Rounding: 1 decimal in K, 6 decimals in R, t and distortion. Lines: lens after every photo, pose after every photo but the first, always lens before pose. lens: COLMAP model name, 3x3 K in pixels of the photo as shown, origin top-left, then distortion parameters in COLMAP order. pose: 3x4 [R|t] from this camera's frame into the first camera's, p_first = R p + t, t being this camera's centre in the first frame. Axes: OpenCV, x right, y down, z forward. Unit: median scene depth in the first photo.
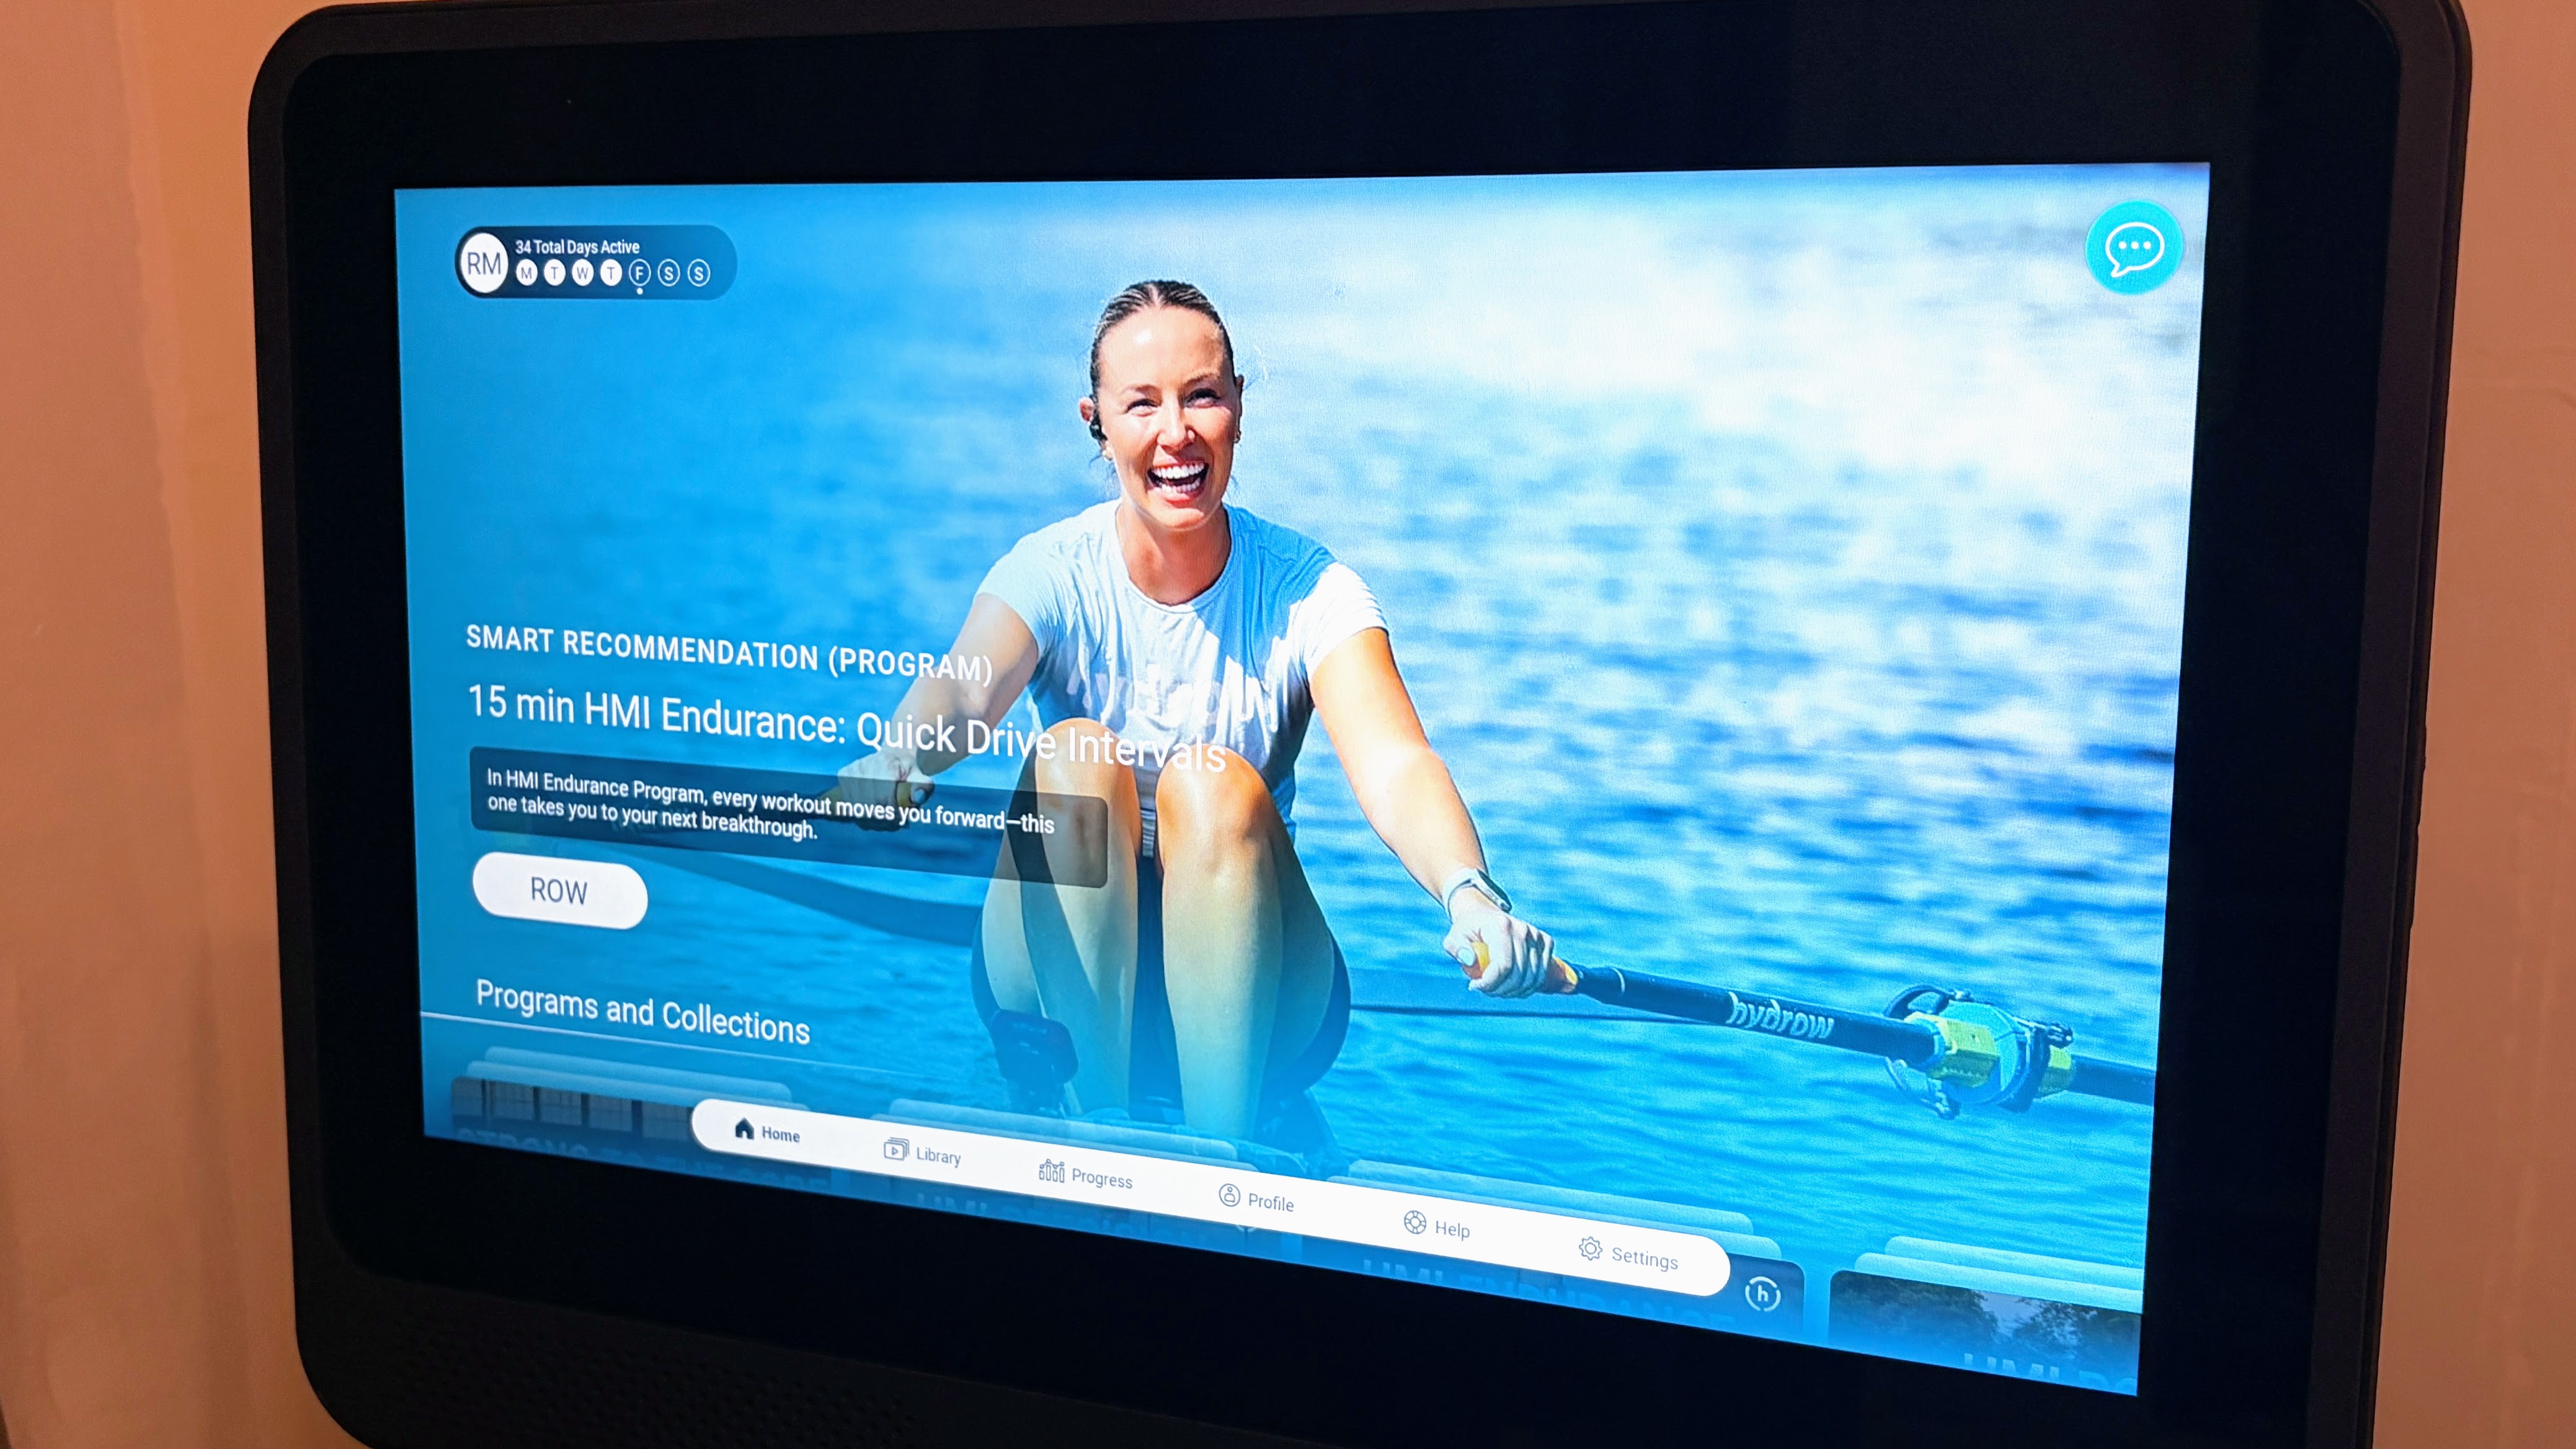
lens RADIAL K [[1937.6, 0, 1274.5], [0, 1937.6, 722.0], [0, 0, 1]] dist [0.035984, -0.006847]
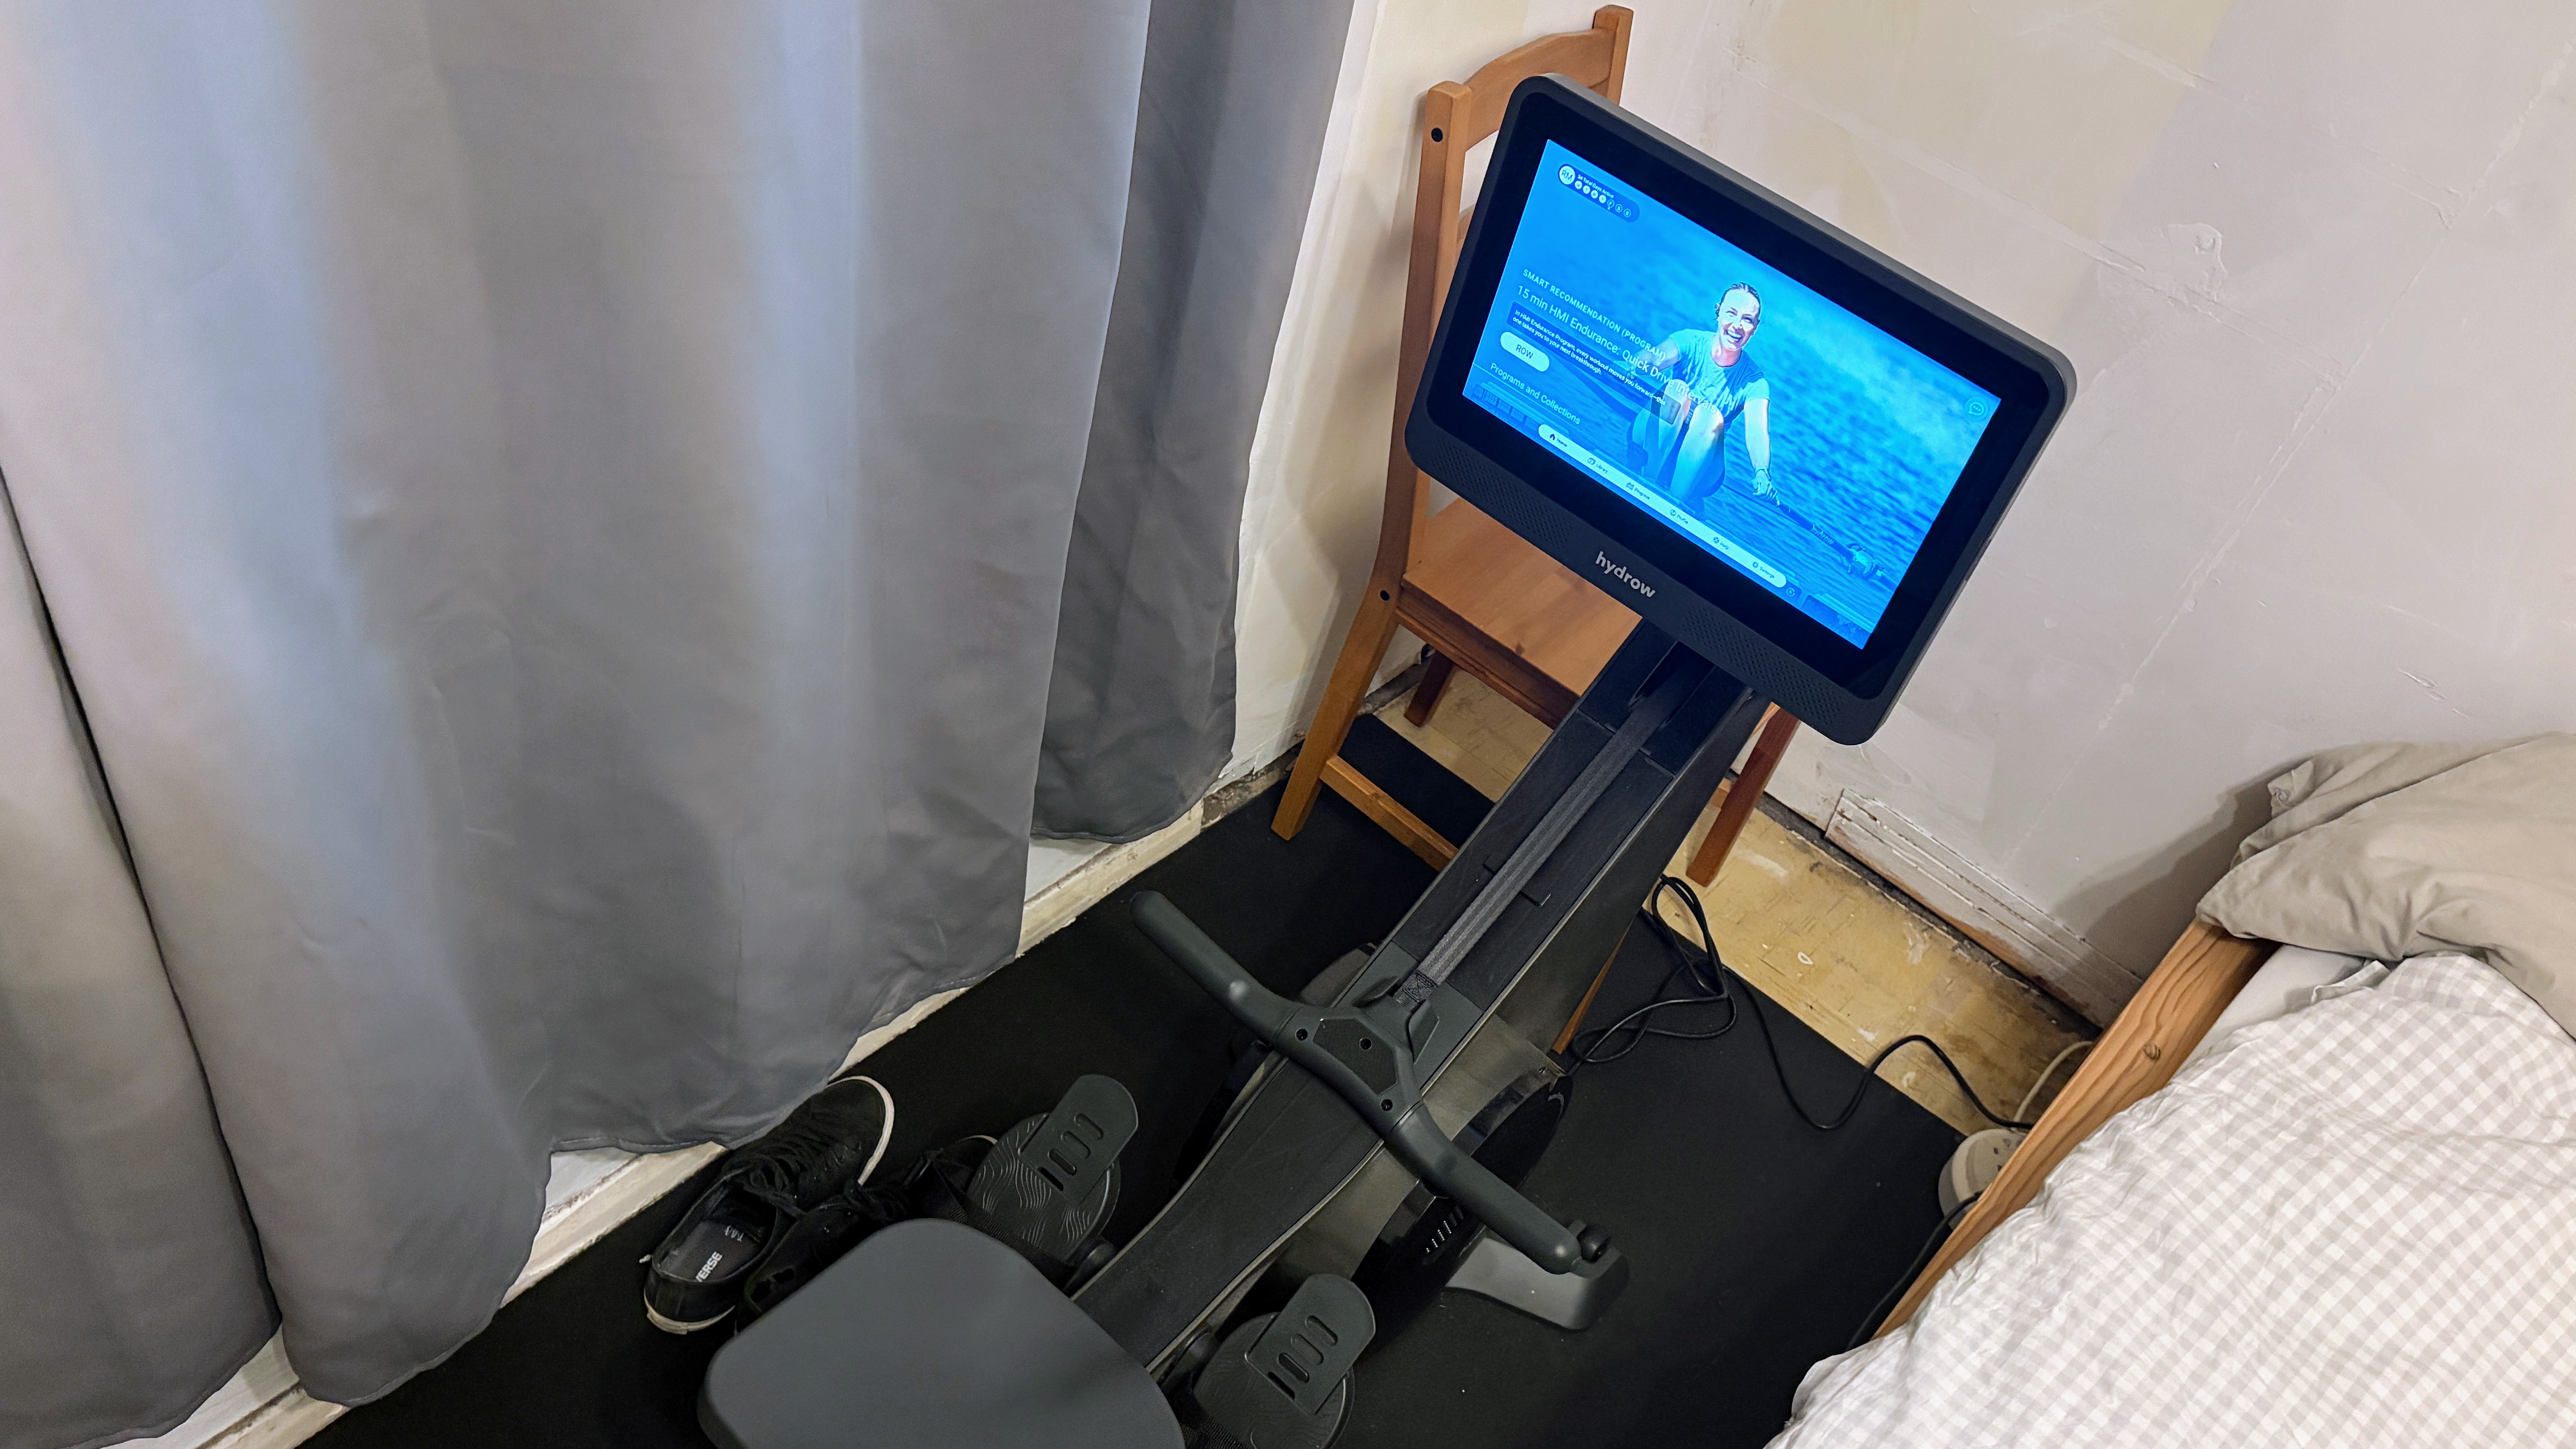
lens RADIAL K [[1937.3, 0, 1281.7], [0, 1937.3, 728.0], [0, 0, 1]] dist [0.035984, -0.006847]
pose [[0.908786, 0.390738, -0.146394, -0.000581], [-0.248666, 0.788899, 0.561965, -1.418188], [0.335071, -0.474303, 0.814103, -2.626952]]
